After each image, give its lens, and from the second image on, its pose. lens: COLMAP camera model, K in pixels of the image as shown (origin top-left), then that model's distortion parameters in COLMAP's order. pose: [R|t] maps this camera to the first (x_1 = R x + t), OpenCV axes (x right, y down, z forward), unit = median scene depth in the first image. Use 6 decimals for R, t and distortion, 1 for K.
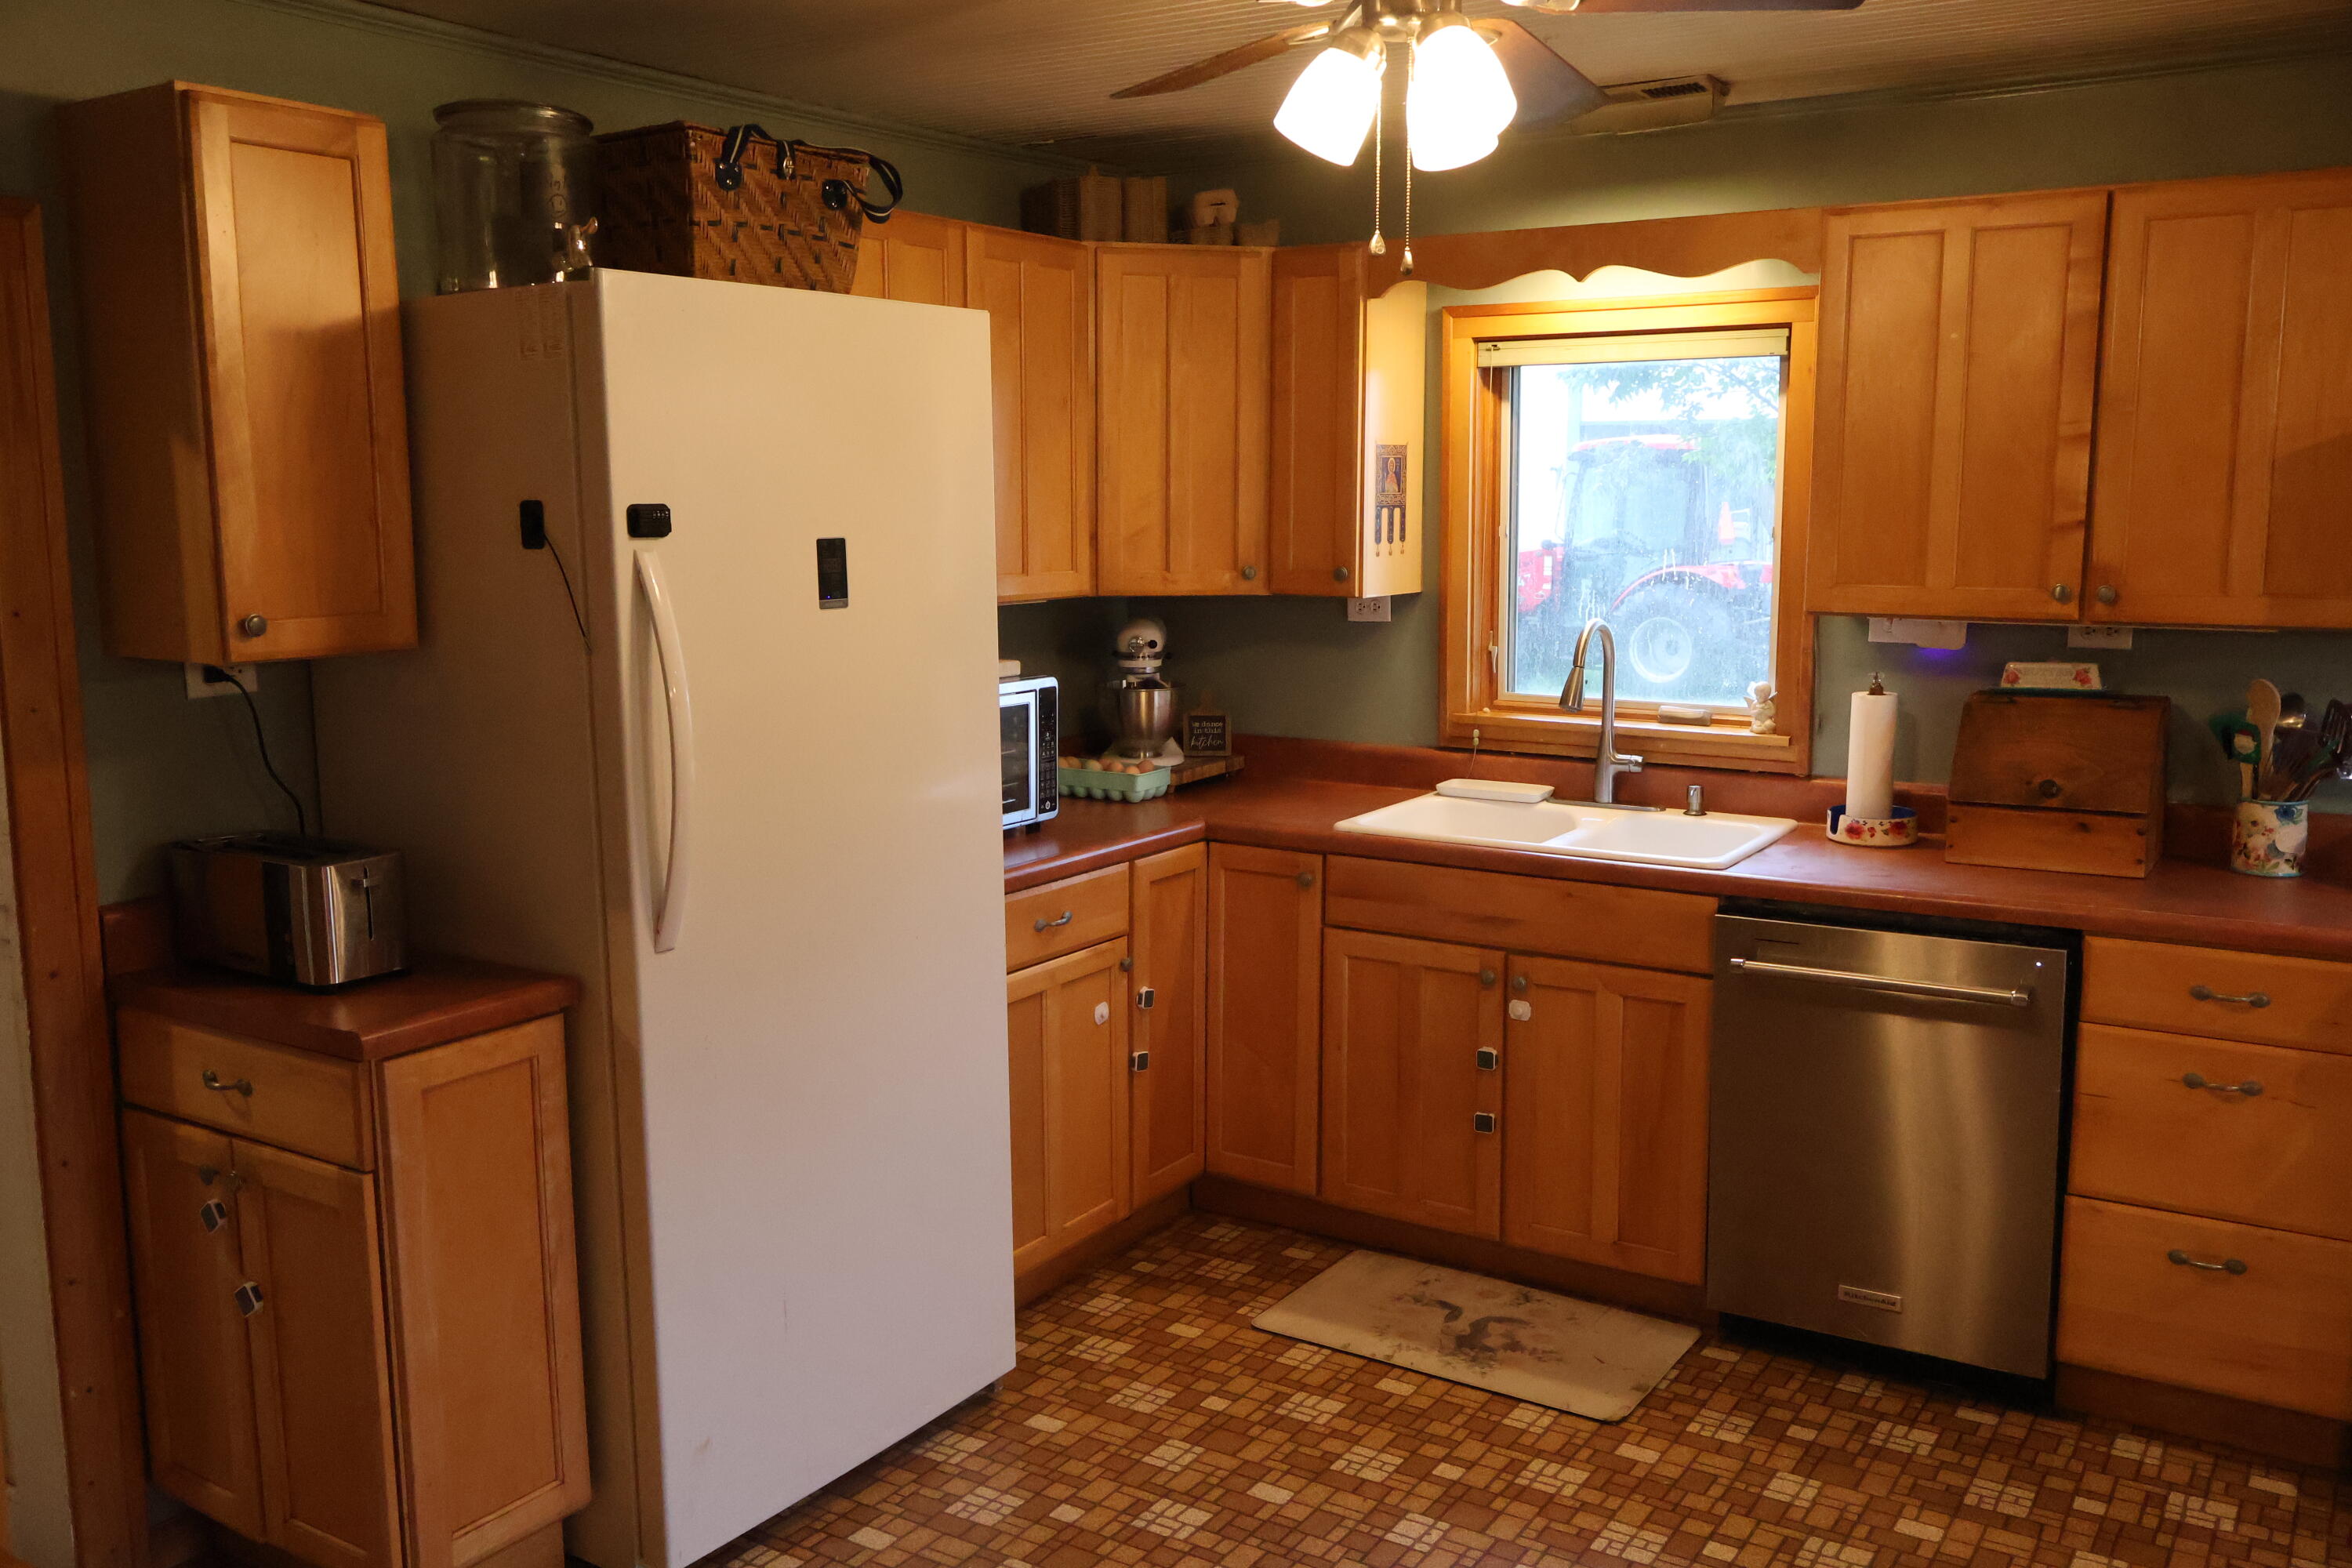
lens RADIAL K [[1960.2, 0, 1203.7], [0, 1960.2, 779.8], [0, 0, 1]] dist [0.002015, 0.004479]
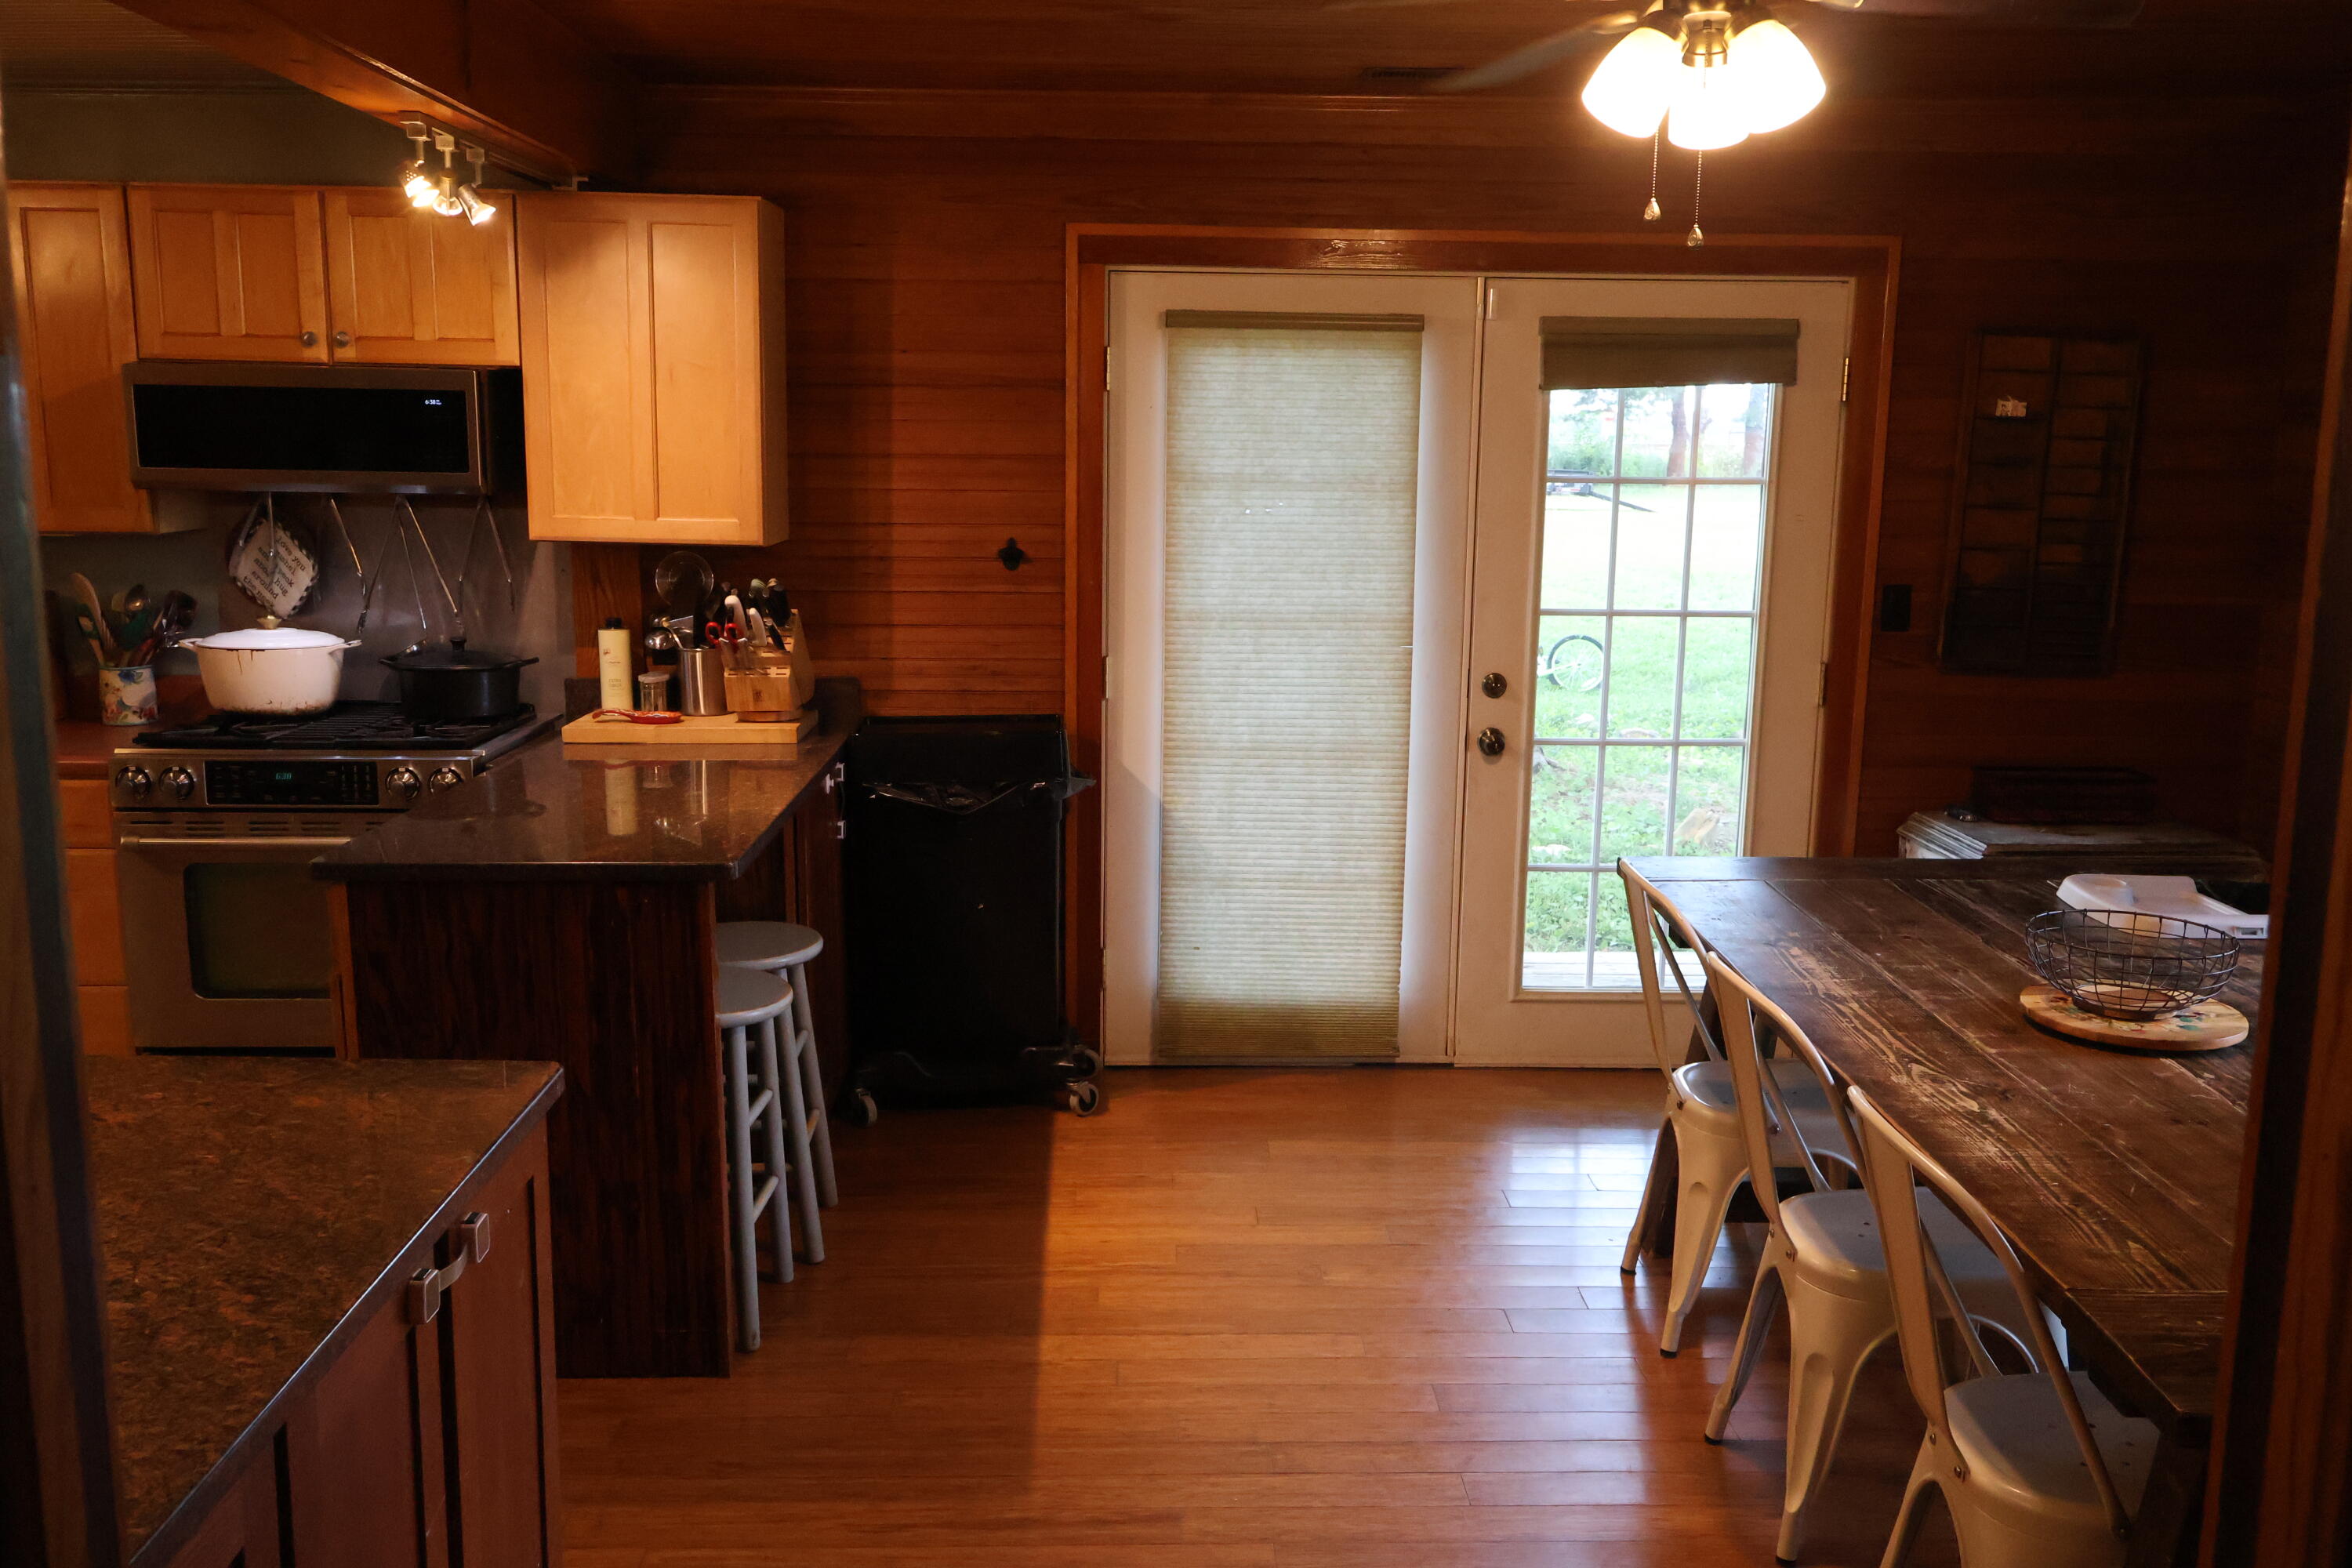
lens RADIAL K [[1960.2, 0, 1187.9], [0, 1960.2, 778.7], [0, 0, 1]] dist [0.002015, 0.004479]
pose [[0.831612, -0.091440, 0.547777, 0.453079], [0.065491, 0.995617, 0.066772, 0.048017], [-0.551481, -0.019655, 0.833956, -0.515285]]
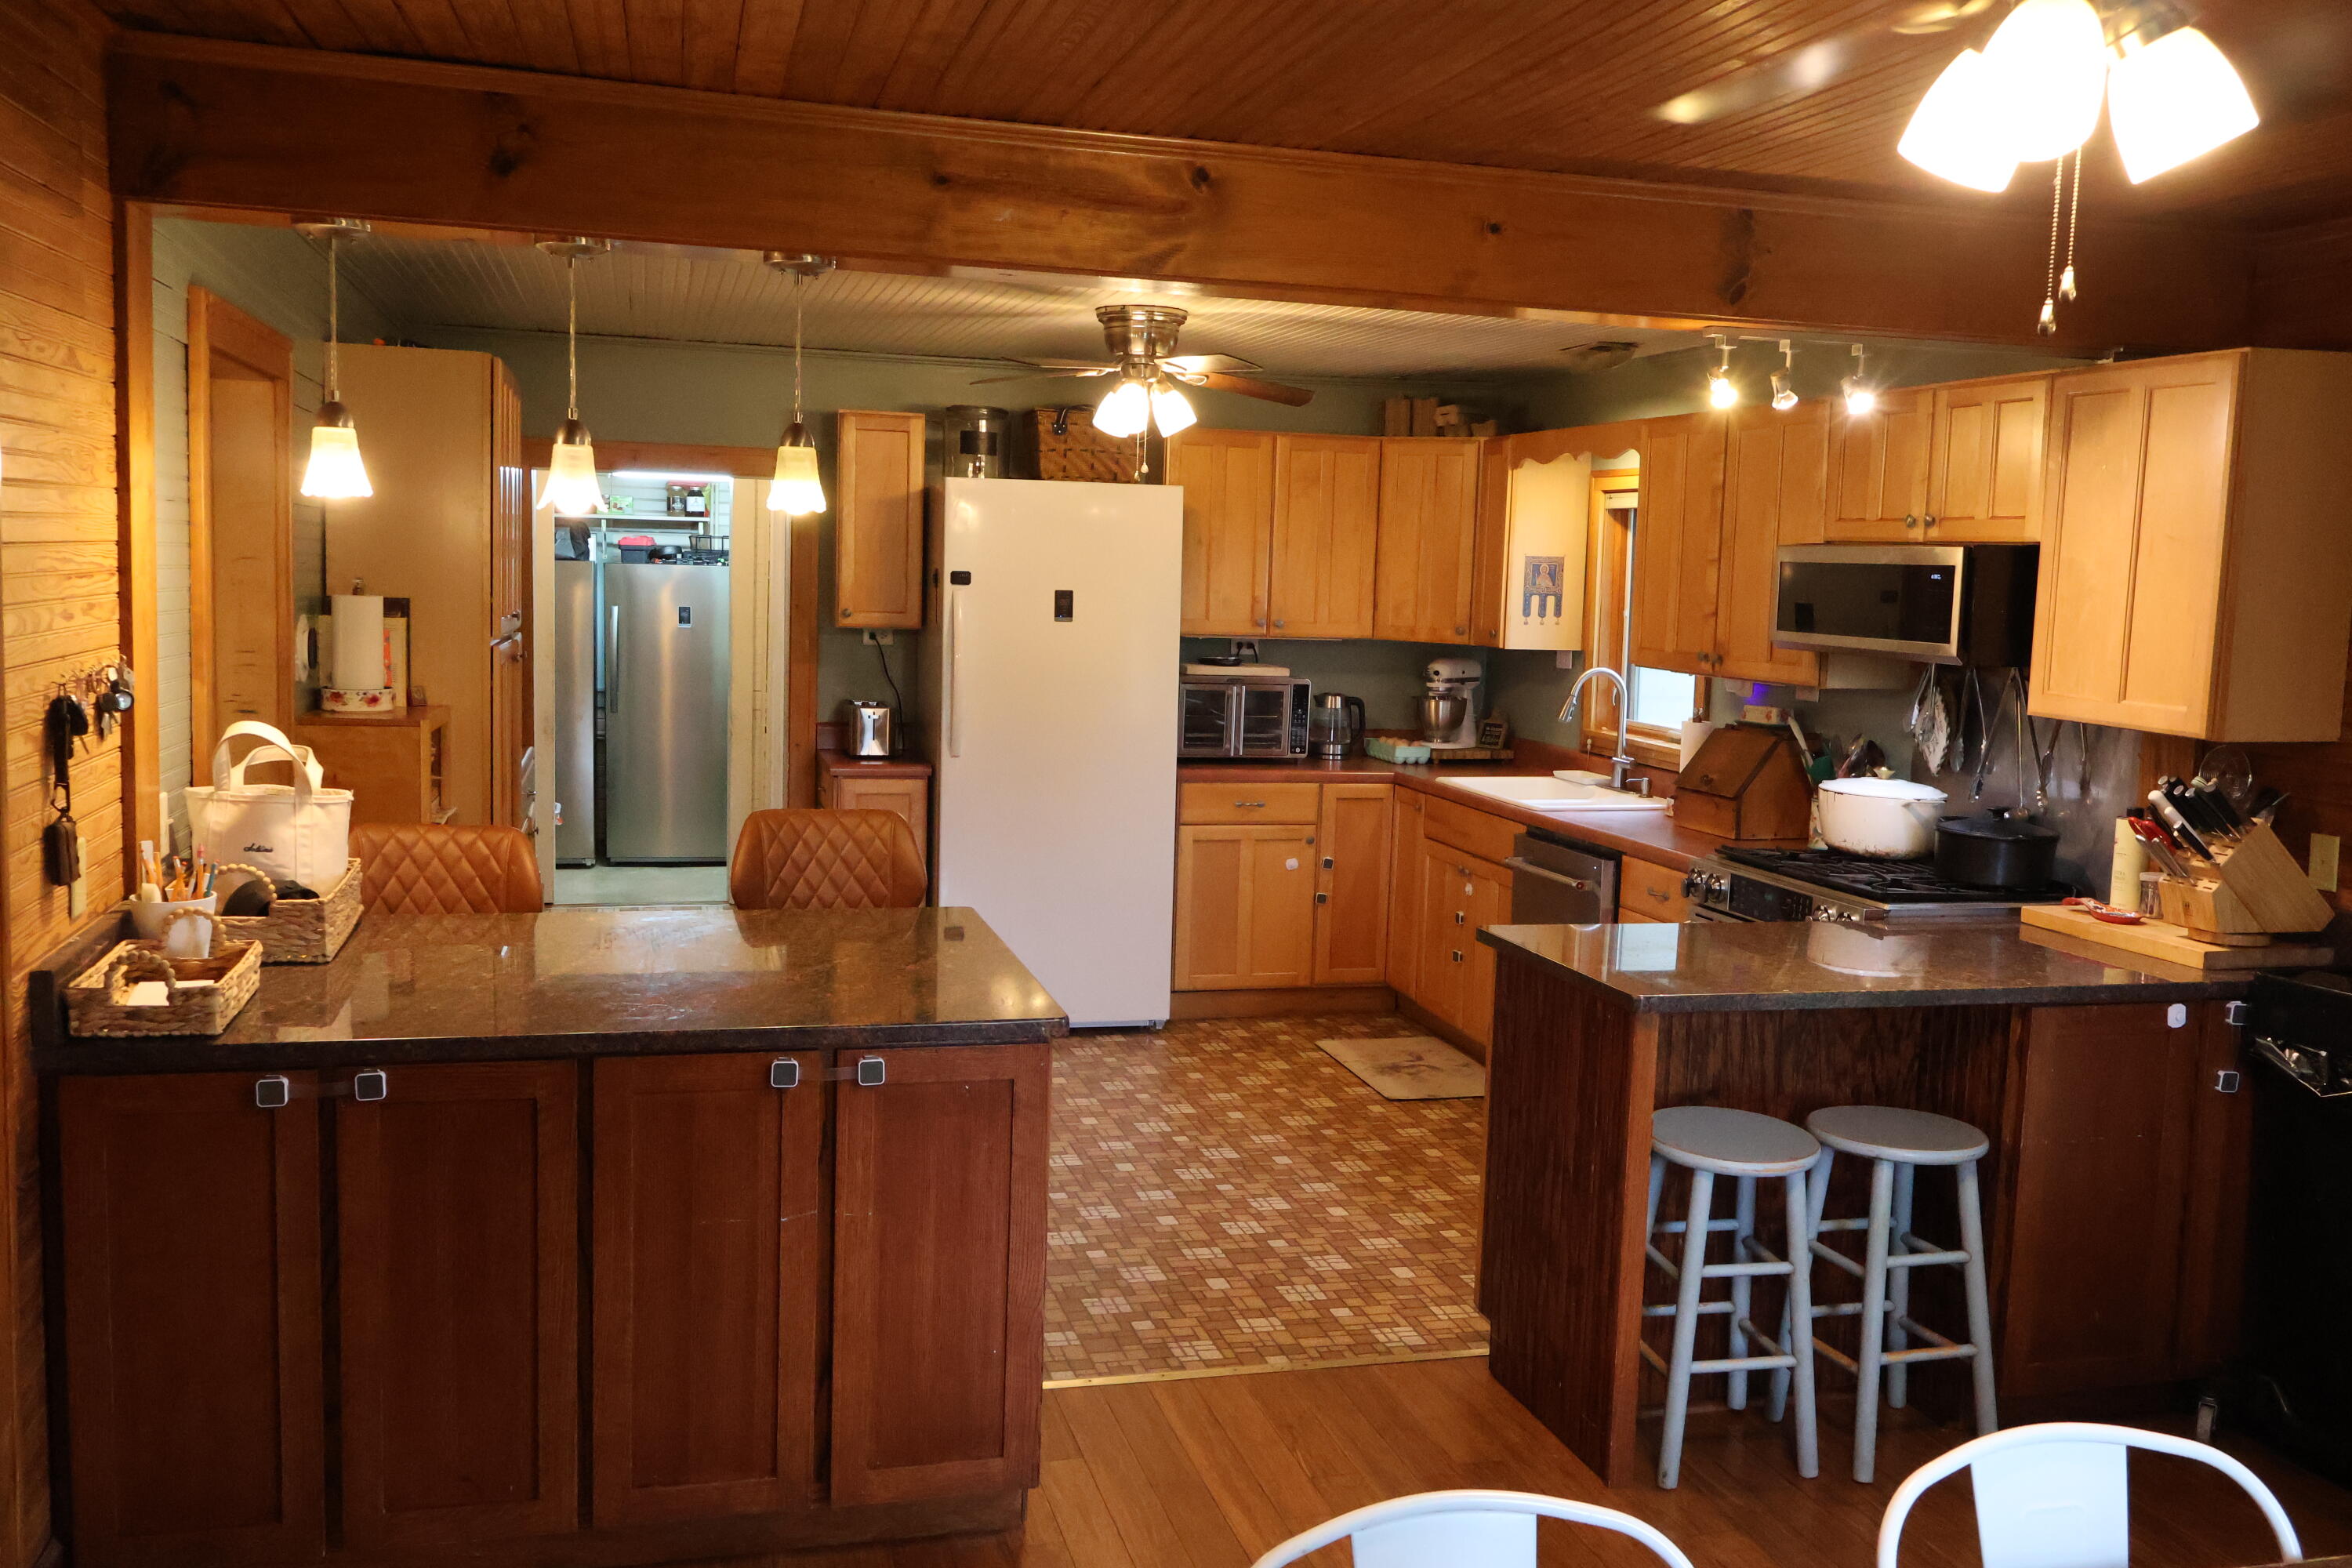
lens RADIAL K [[1960.2, 0, 1192.1], [0, 1960.2, 766.9], [0, 0, 1]] dist [0.002015, 0.004479]
pose [[0.746138, 0.095595, -0.658893, 1.292710], [-0.130610, 0.991425, -0.004064, 0.060759], [0.652854, 0.089090, 0.752226, -0.518887]]
